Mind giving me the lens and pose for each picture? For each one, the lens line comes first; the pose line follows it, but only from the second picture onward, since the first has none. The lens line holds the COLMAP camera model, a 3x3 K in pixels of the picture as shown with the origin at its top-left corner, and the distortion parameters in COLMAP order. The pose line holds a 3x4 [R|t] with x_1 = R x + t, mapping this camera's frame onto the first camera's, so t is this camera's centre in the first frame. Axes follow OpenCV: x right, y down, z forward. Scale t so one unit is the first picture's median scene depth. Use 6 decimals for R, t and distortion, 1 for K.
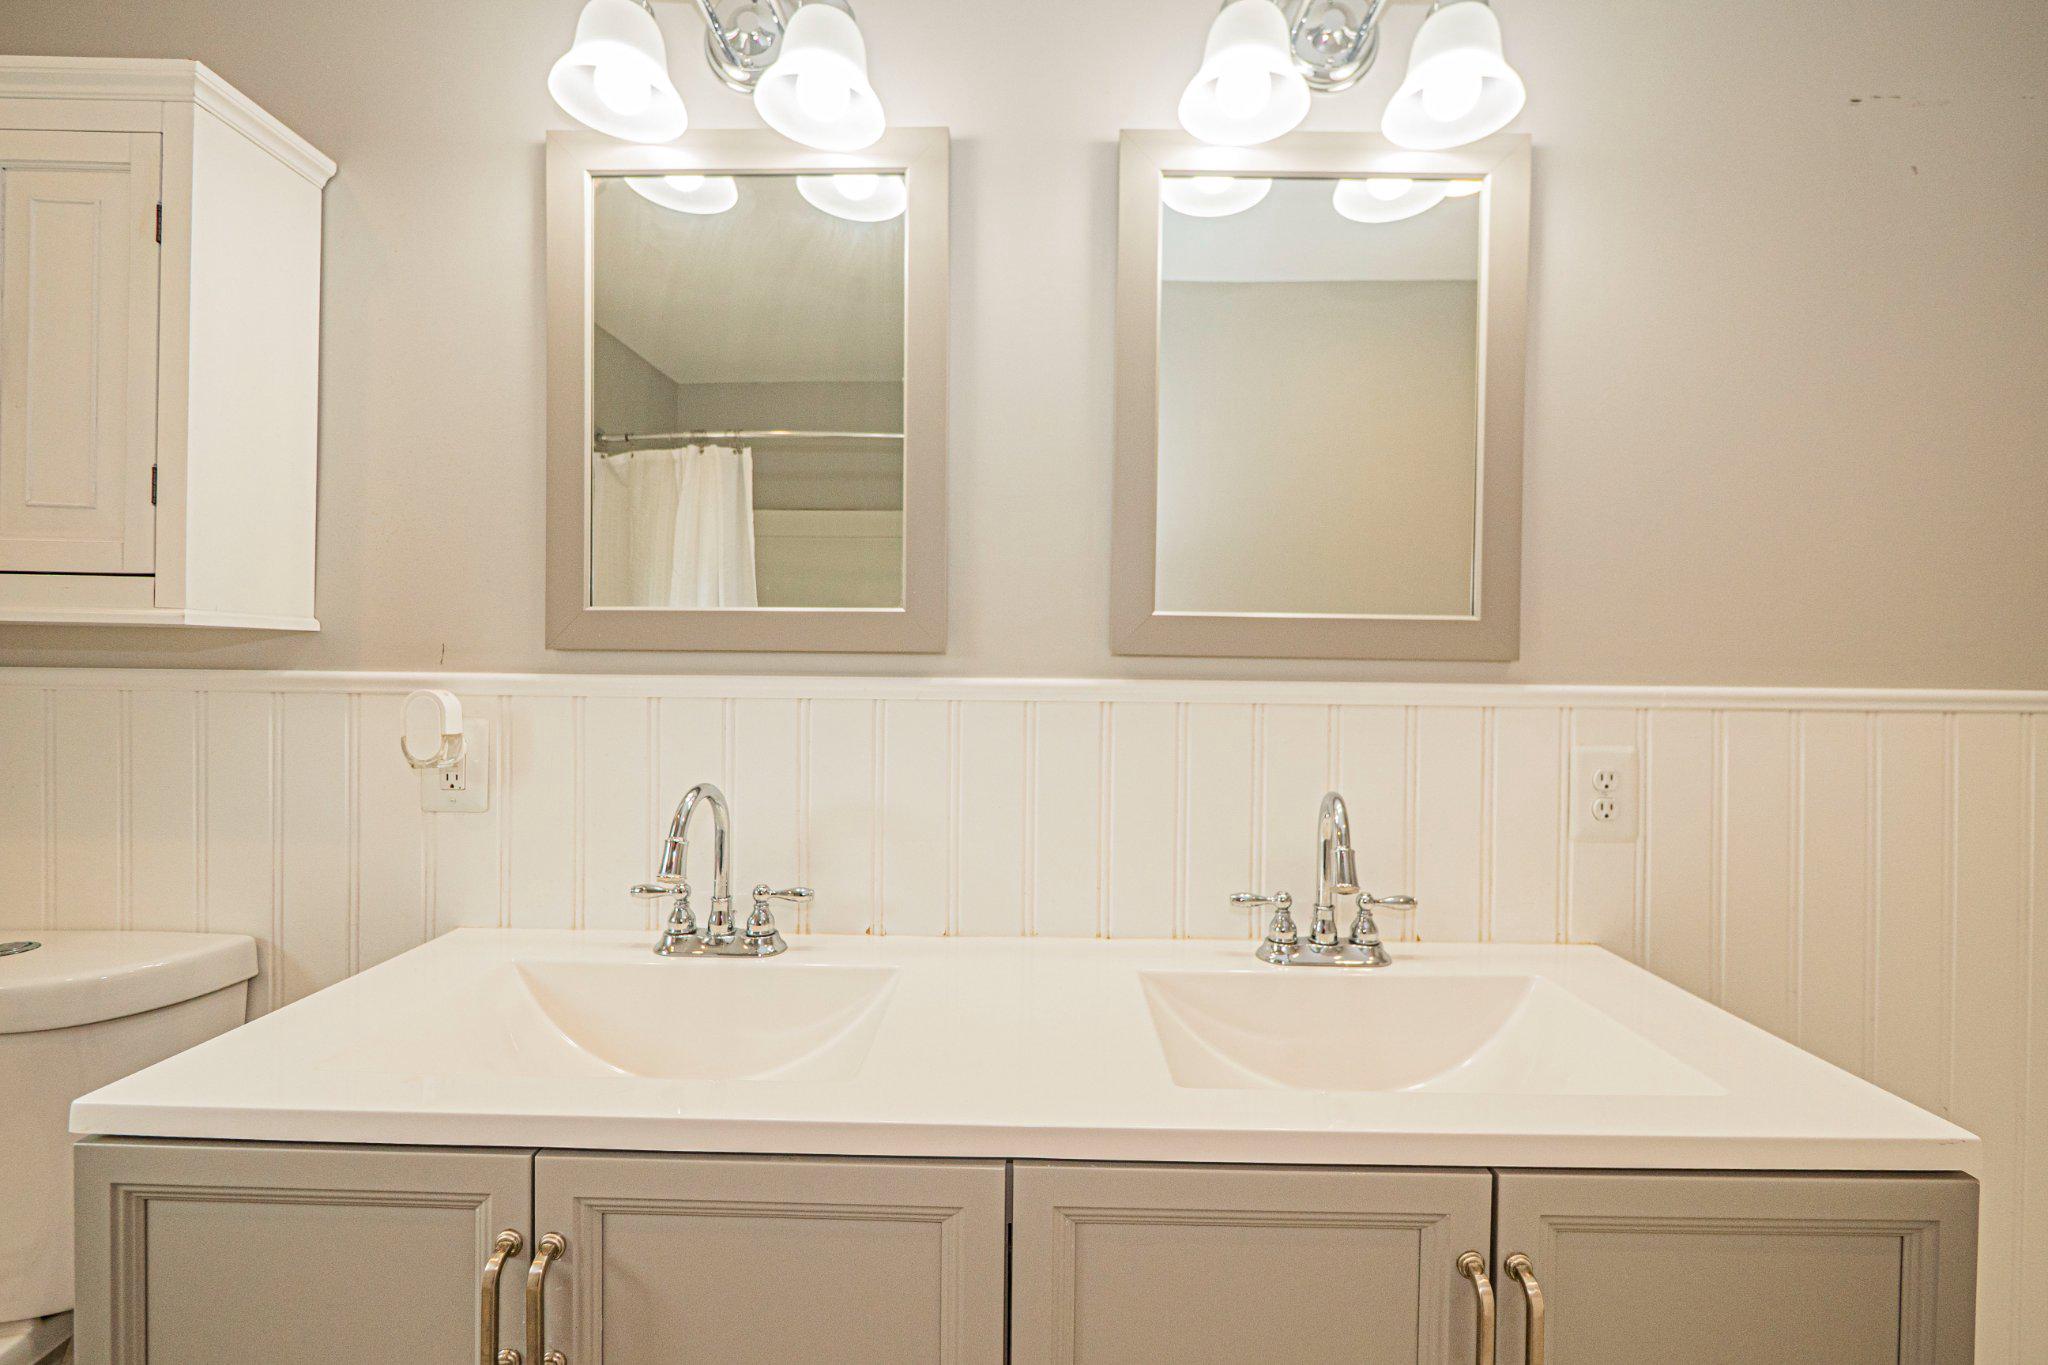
lens RADIAL K [[762.0, 0, 1024.1], [0, 762.0, 669.3], [0, 0, 1]] dist [-0.002292, 0.000023]
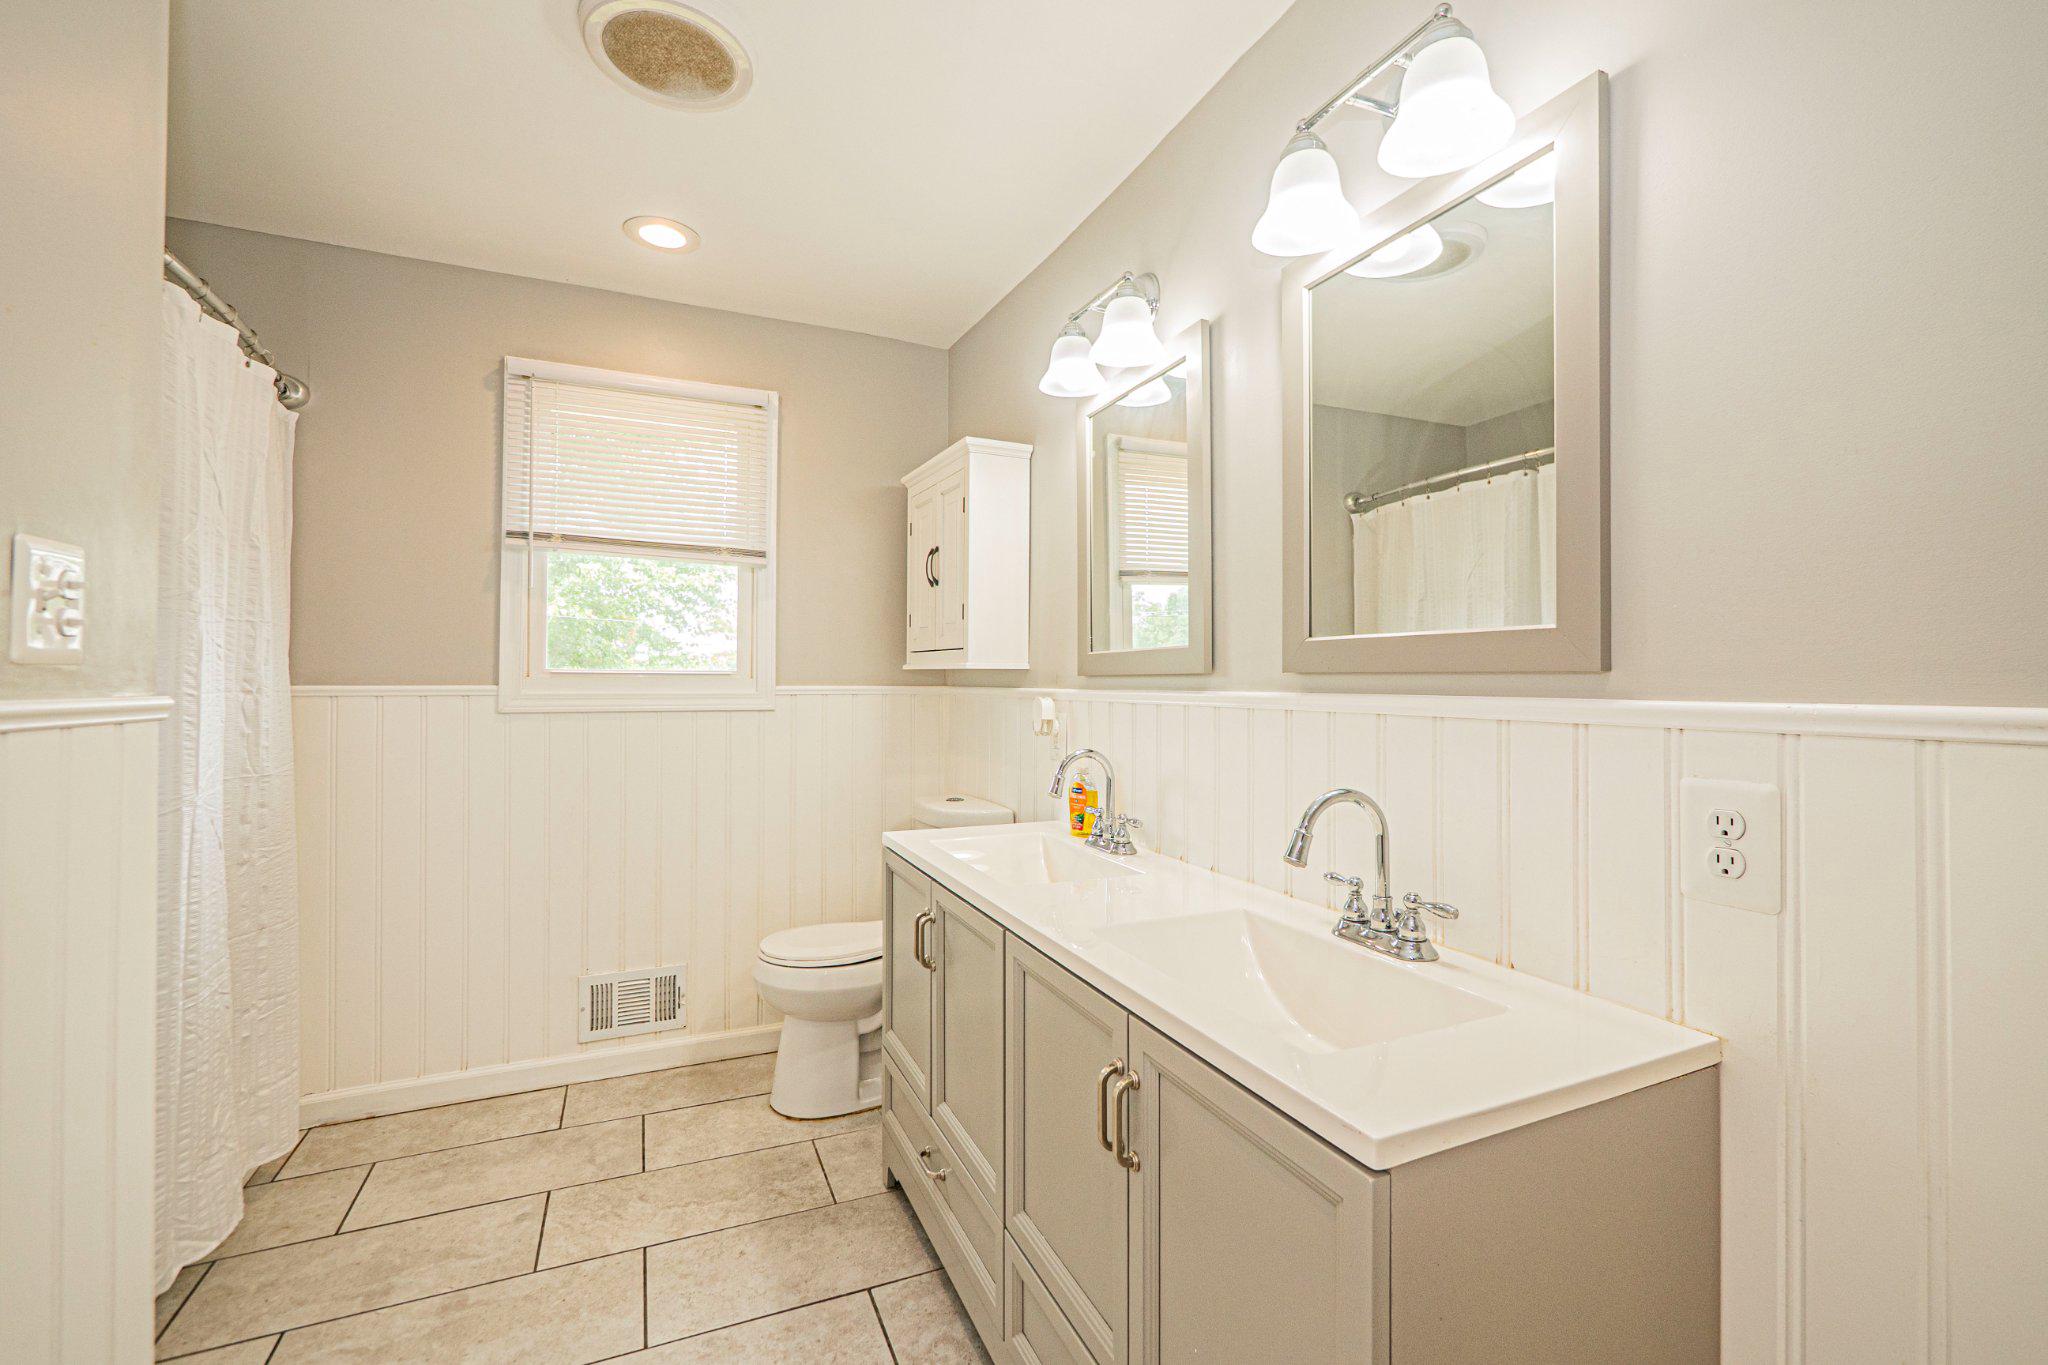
lens RADIAL K [[865.4, 0, 1026.2], [0, 865.4, 672.9], [0, 0, 1]] dist [-0.007648, 0.001378]
pose [[0.427388, -0.018630, -0.903876, 1.217446], [-0.004521, 0.999731, -0.022744, 0.015361], [0.904057, 0.013806, 0.427189, -0.010771]]
